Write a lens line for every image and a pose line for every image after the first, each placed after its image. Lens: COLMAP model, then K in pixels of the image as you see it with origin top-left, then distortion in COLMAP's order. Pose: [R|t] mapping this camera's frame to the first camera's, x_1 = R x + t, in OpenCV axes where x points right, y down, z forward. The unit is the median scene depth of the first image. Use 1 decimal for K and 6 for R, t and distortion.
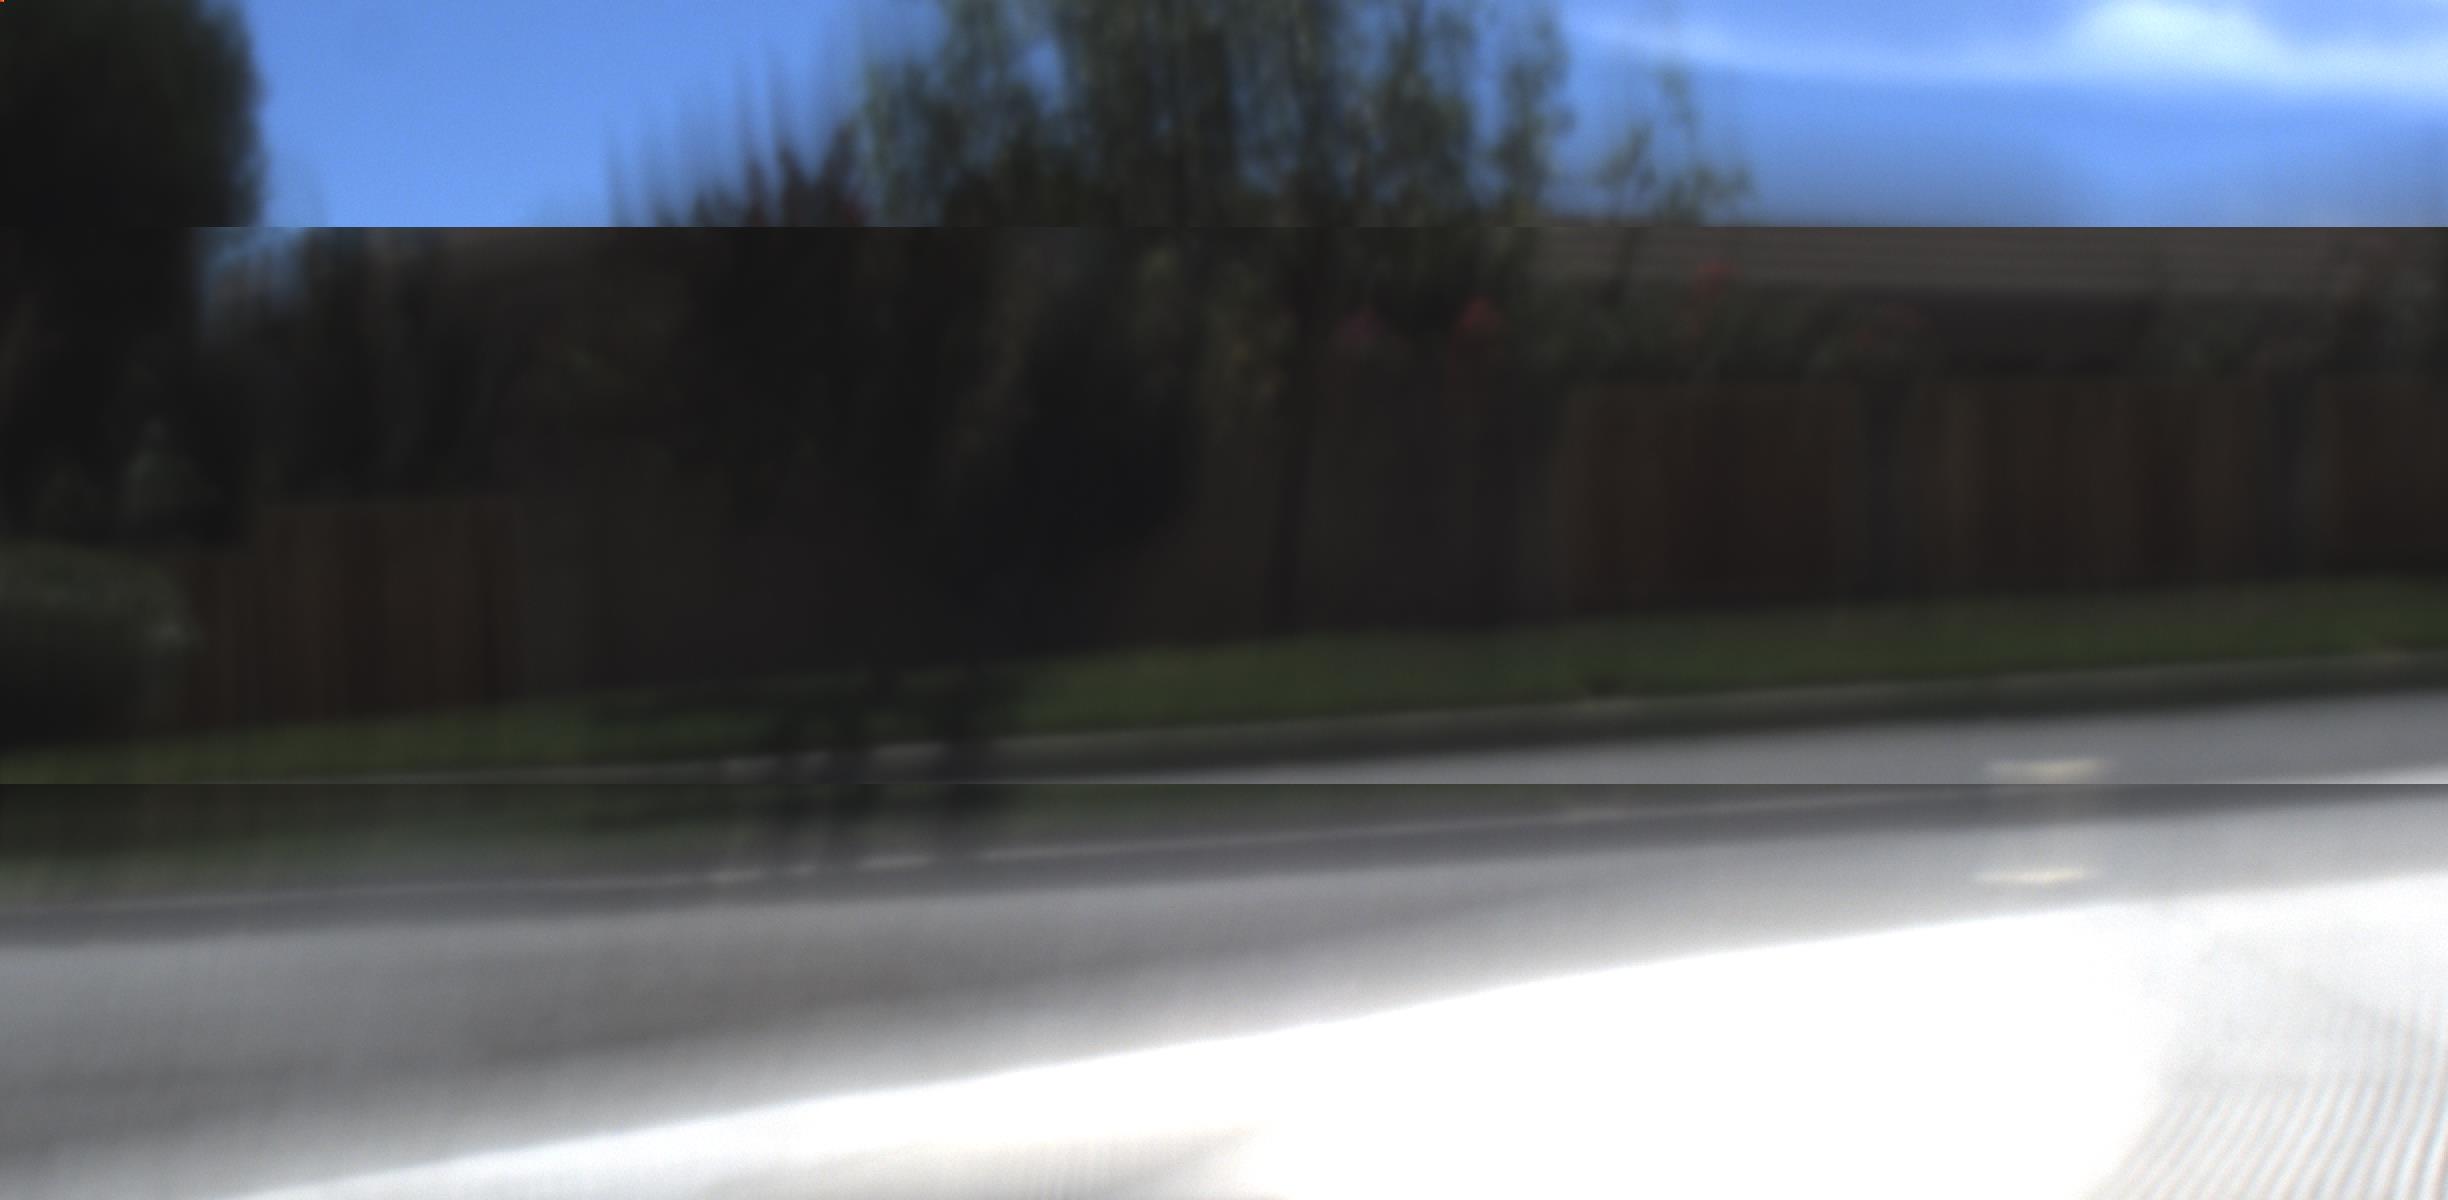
lens RADIAL K [[4686.1, 0, 1226.0], [0, 4686.1, 715.6], [0, 0, 1]] dist [-0.225156, 0.383537]
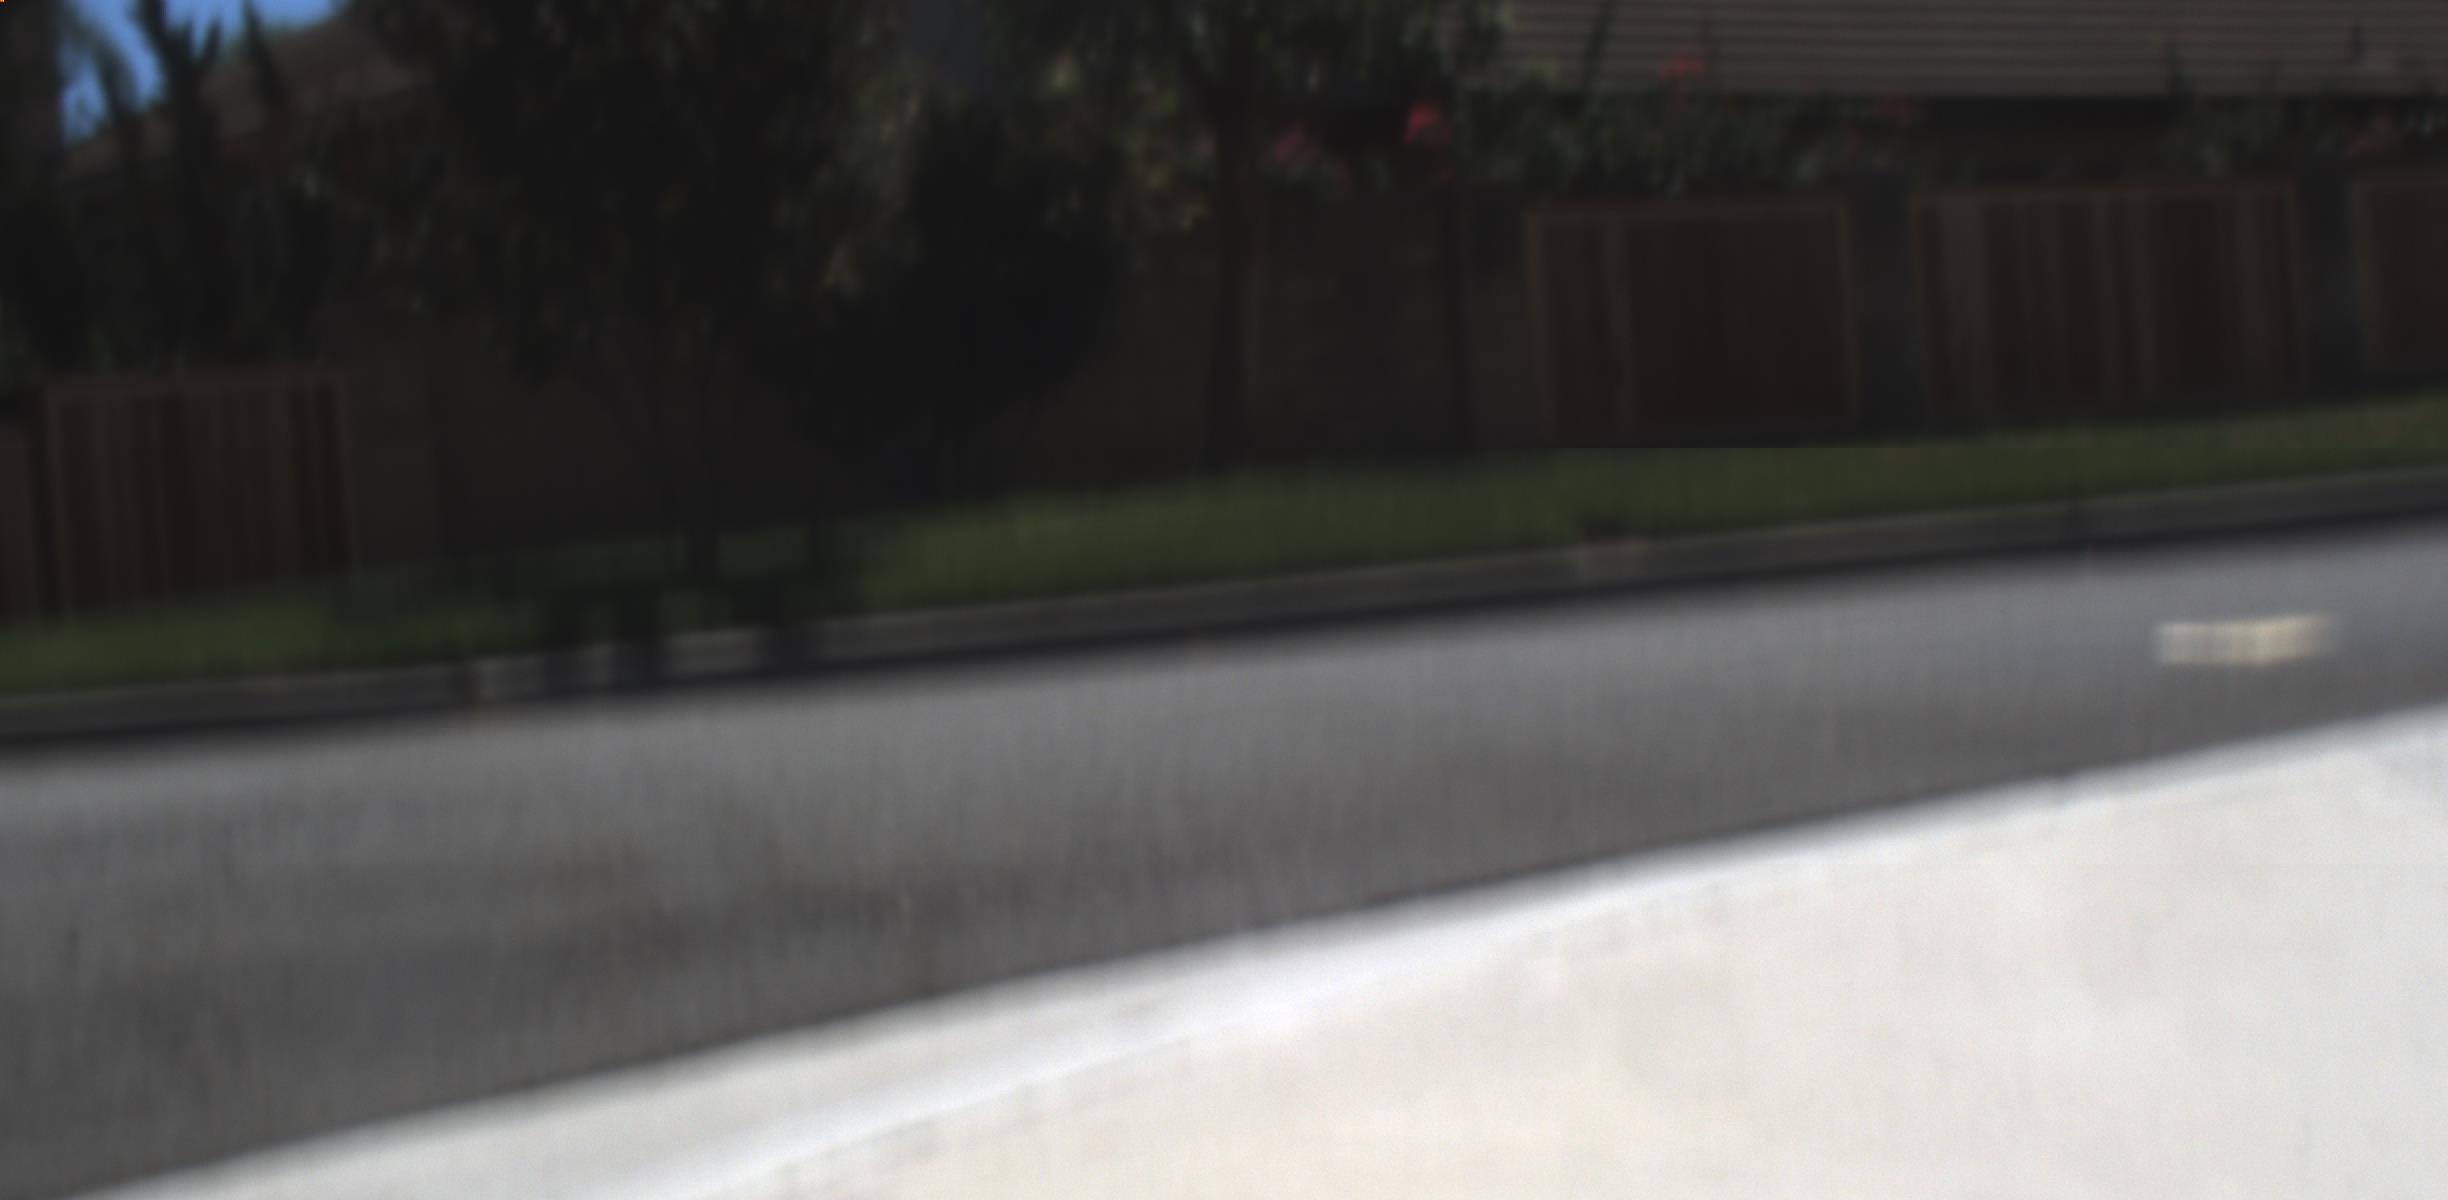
lens RADIAL K [[4686.1, 0, 1226.0], [0, 4686.1, 715.6], [0, 0, 1]] dist [-0.225156, 0.383537]
pose [[0.999390, -0.033696, 0.009163, 0.006668], [0.033410, 0.999001, 0.029662, -0.000288], [-0.010154, -0.029338, 0.999518, 0.175505]]
